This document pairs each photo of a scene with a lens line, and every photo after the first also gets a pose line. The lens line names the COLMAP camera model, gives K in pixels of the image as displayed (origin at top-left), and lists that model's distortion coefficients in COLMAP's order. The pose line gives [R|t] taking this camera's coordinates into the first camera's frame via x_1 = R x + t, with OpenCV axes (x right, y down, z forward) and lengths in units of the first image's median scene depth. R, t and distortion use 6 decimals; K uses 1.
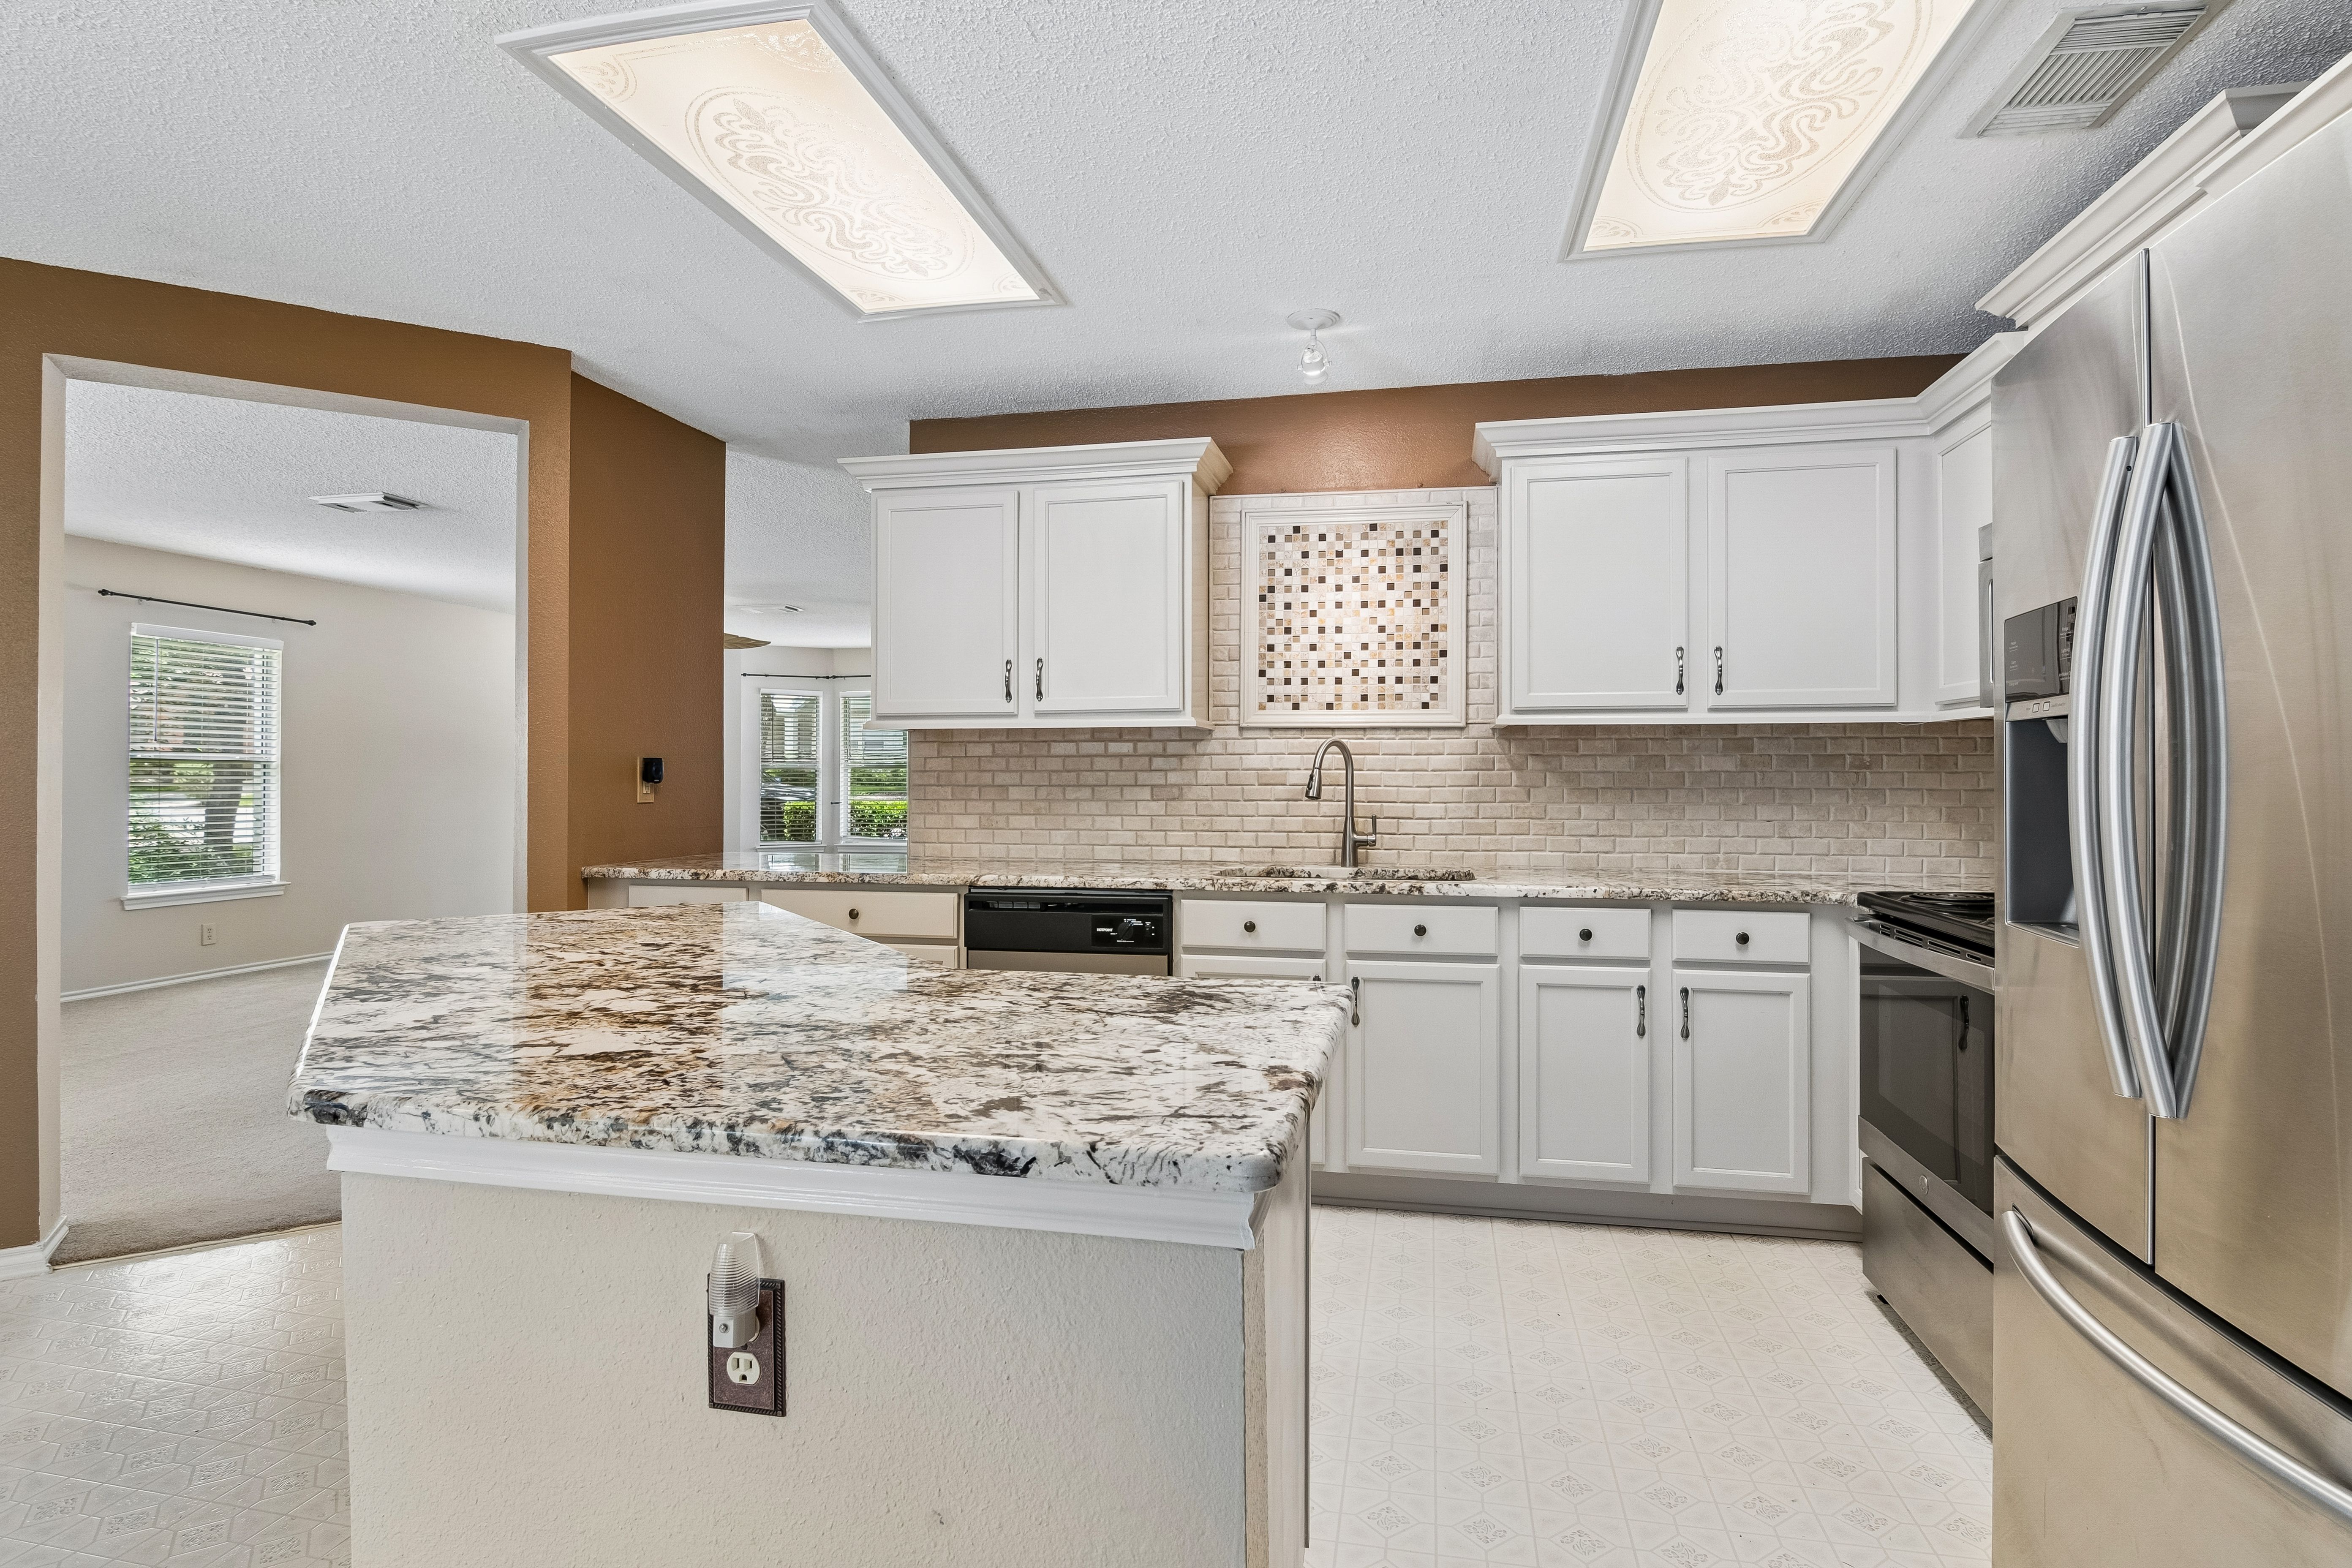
lens RADIAL K [[1198.0, 0, 1185.1], [0, 1198.0, 767.0], [0, 0, 1]] dist [-0.002282, -0.007336]
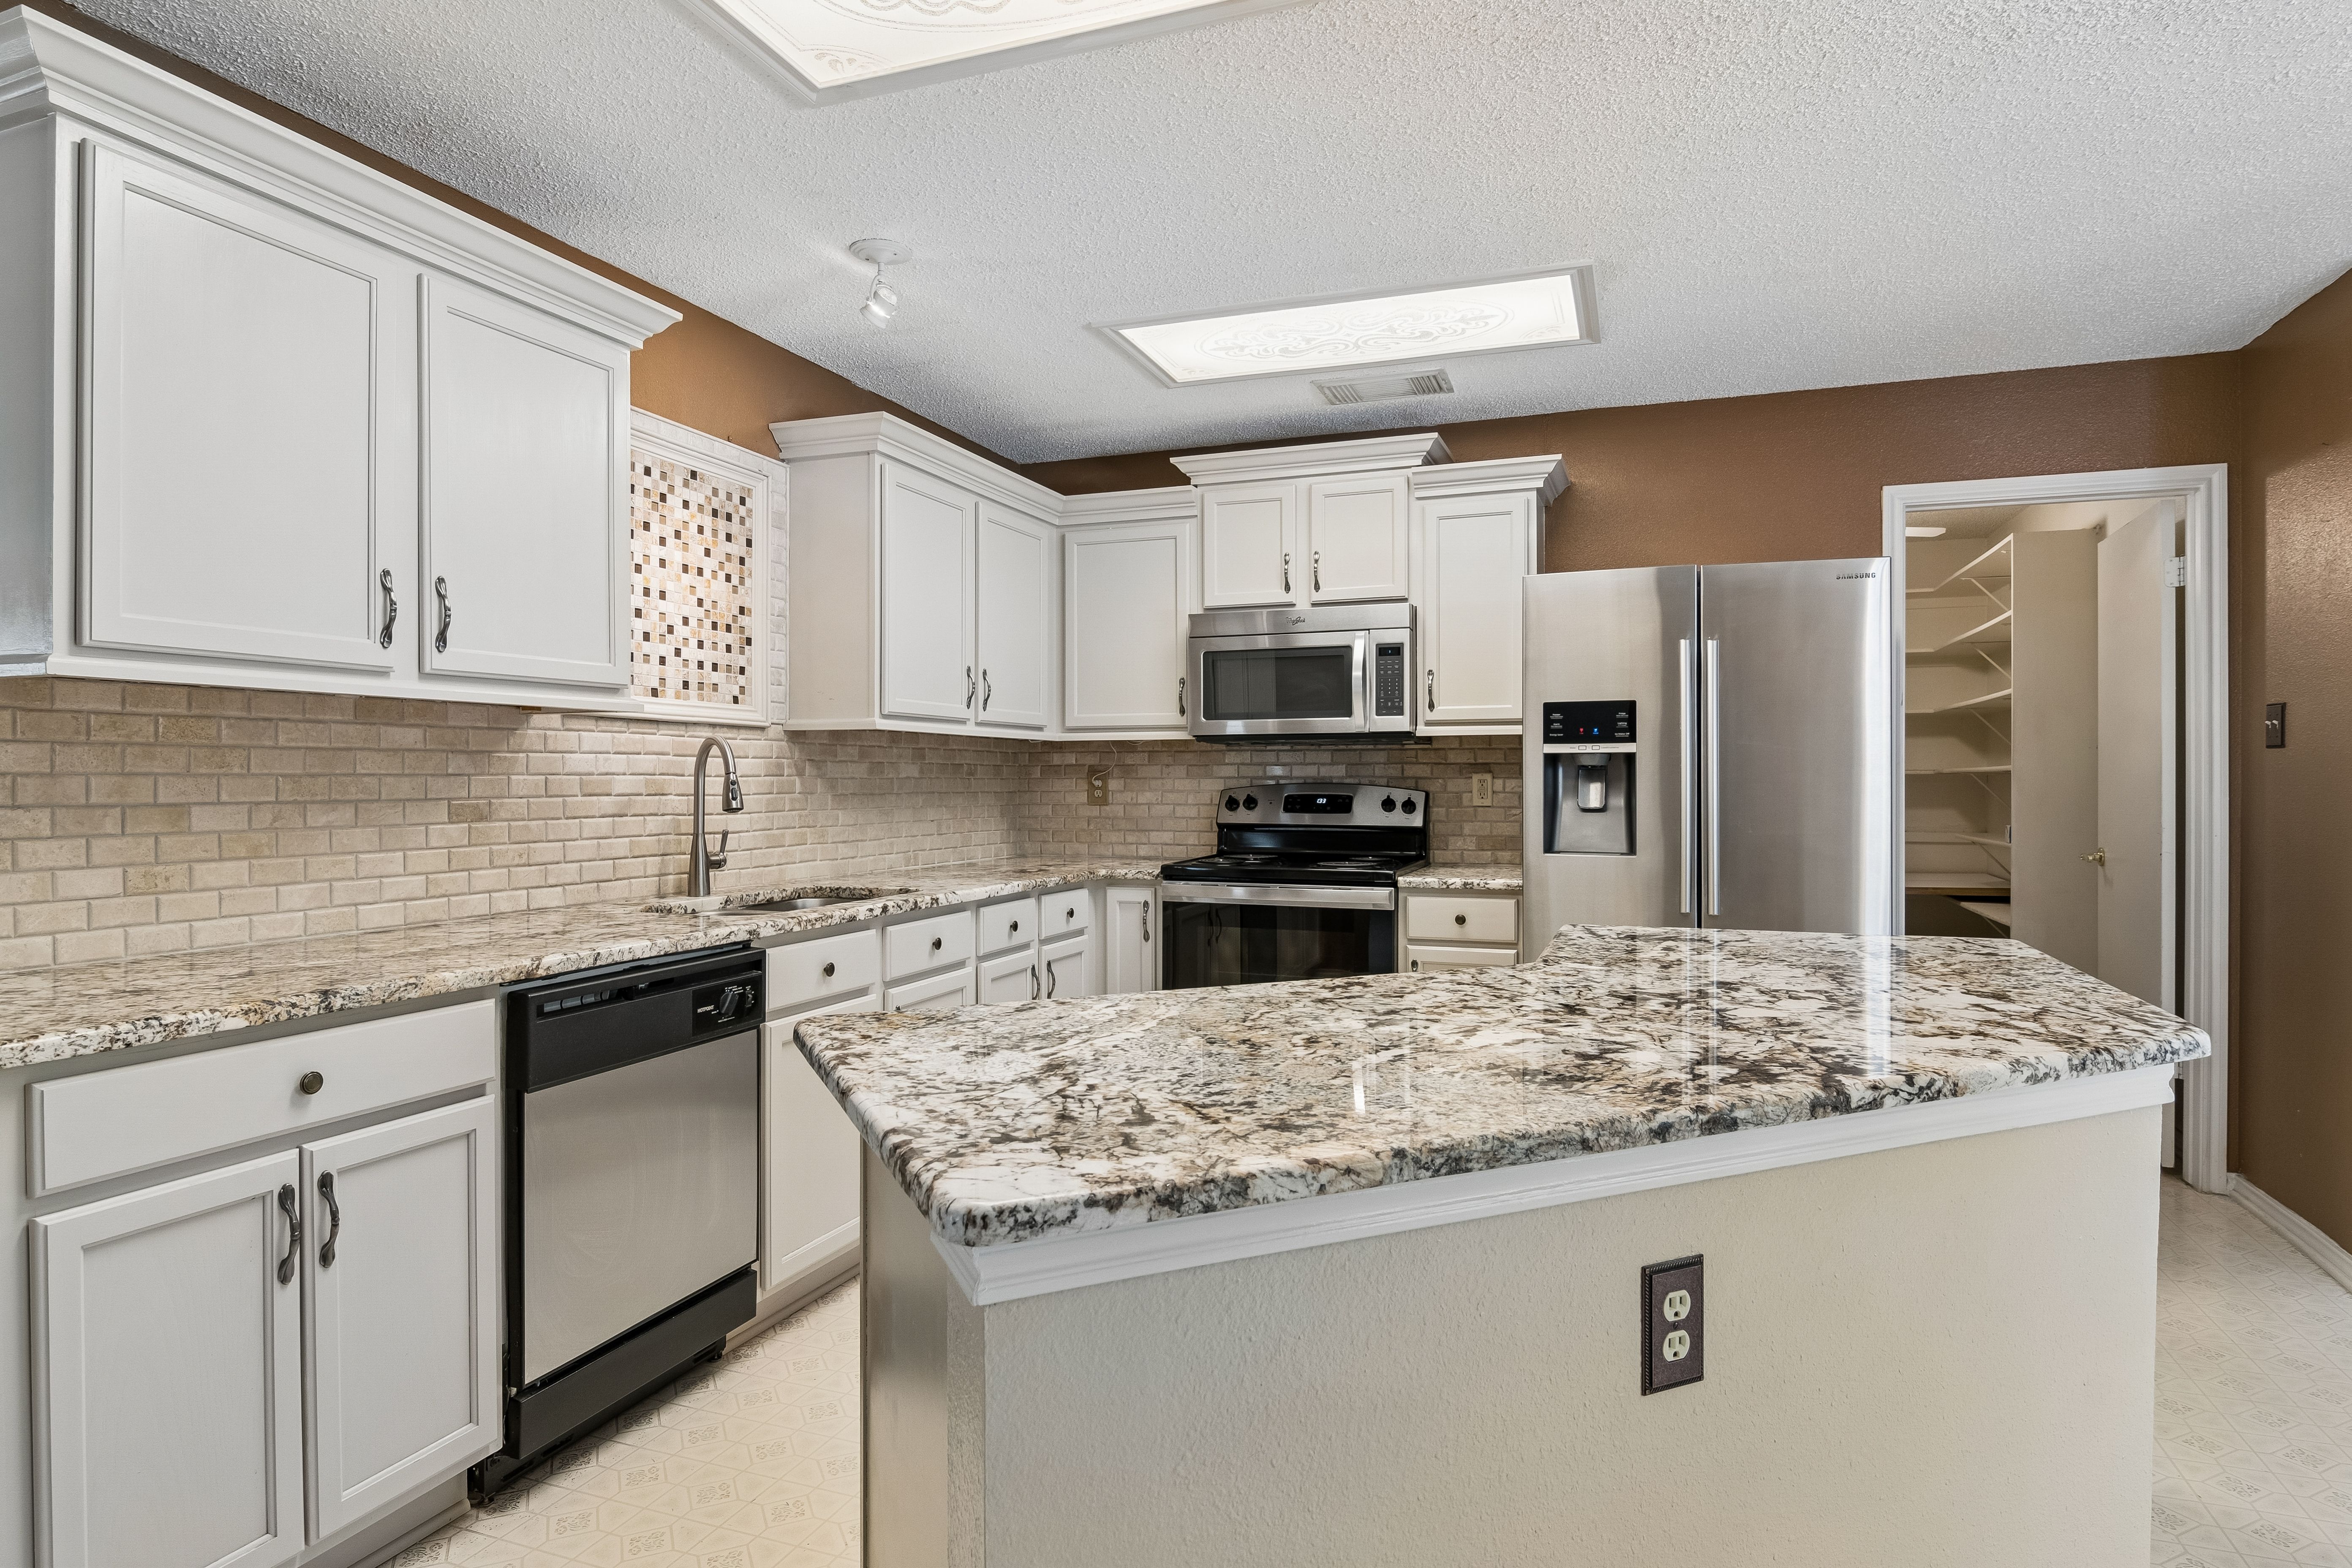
lens RADIAL K [[1288.1, 0, 1184.9], [0, 1288.1, 781.5], [0, 0, 1]] dist [-0.001705, -0.009173]
pose [[0.148775, -0.001851, 0.988869, -0.659437], [-0.005320, 0.999982, 0.002672, 0.002715], [-0.988857, -0.005658, 0.148762, 0.546311]]
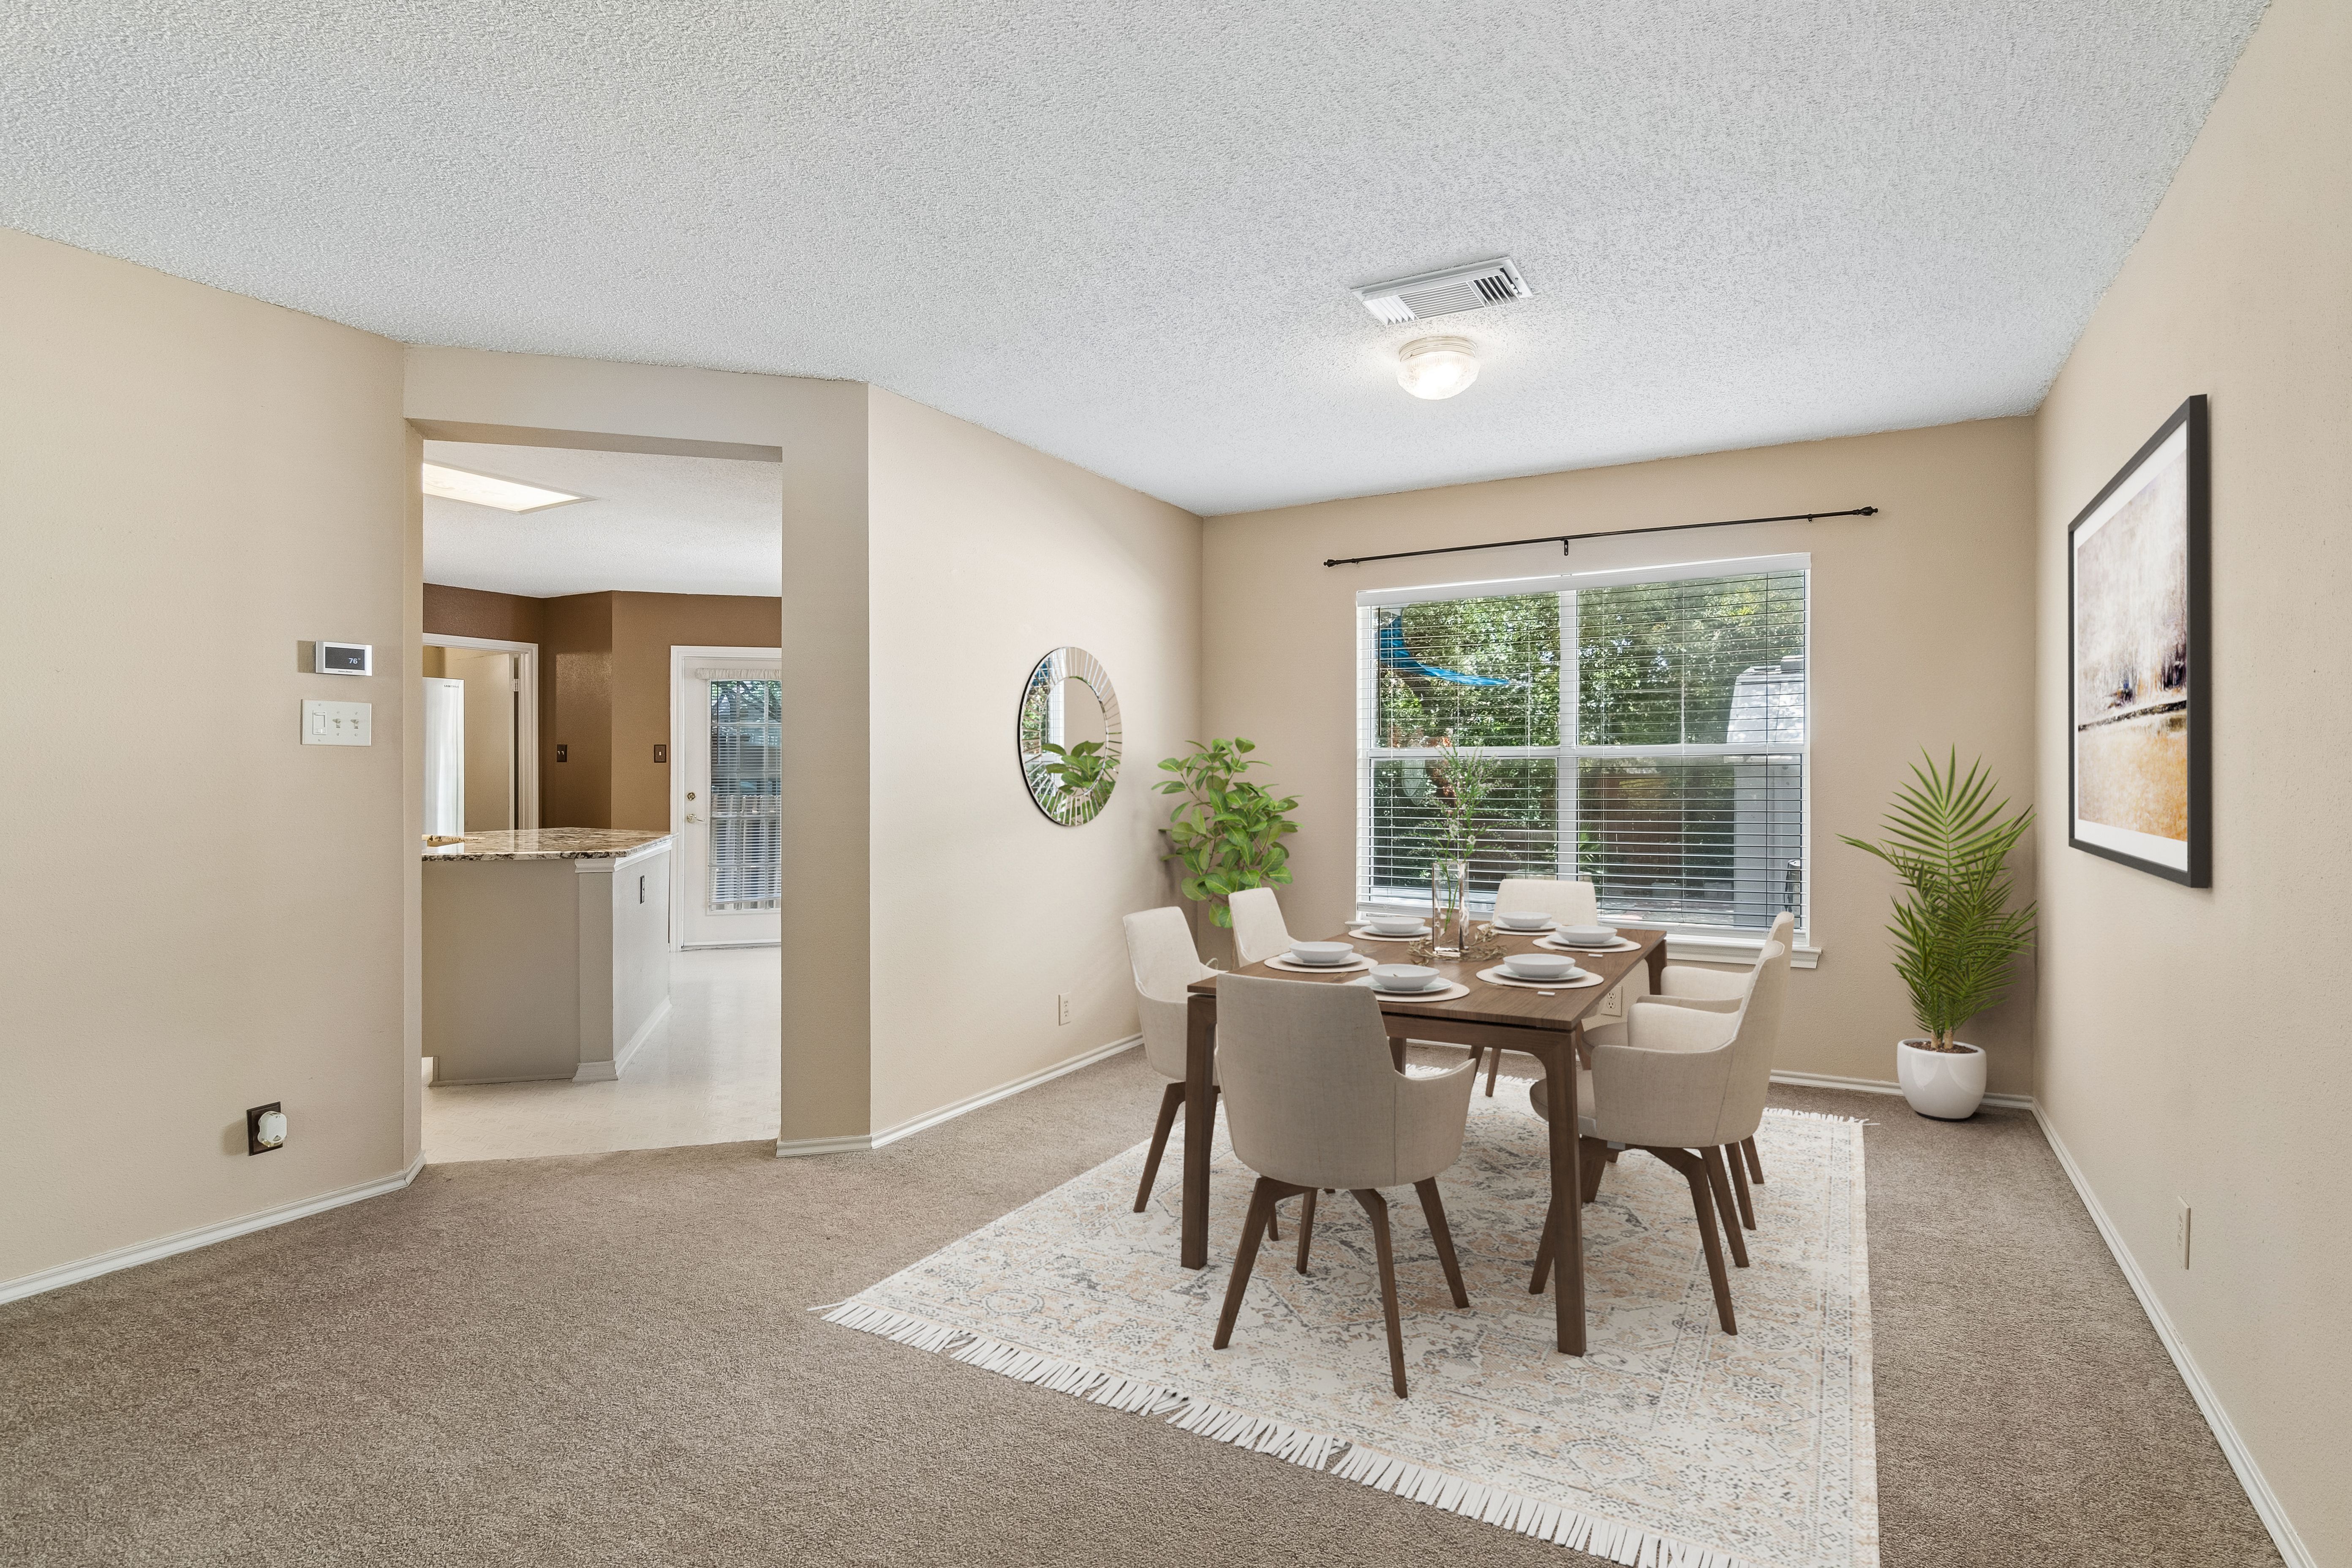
lens RADIAL K [[1198.0, 0, 1181.0], [0, 1198.0, 775.2], [0, 0, 1]] dist [-0.002282, -0.007336]
pose [[-0.951968, -0.000147, 0.306197, -1.371572], [-0.001355, 0.999992, -0.003732, 0.007703], [-0.306194, -0.003968, -0.951961, 1.632464]]
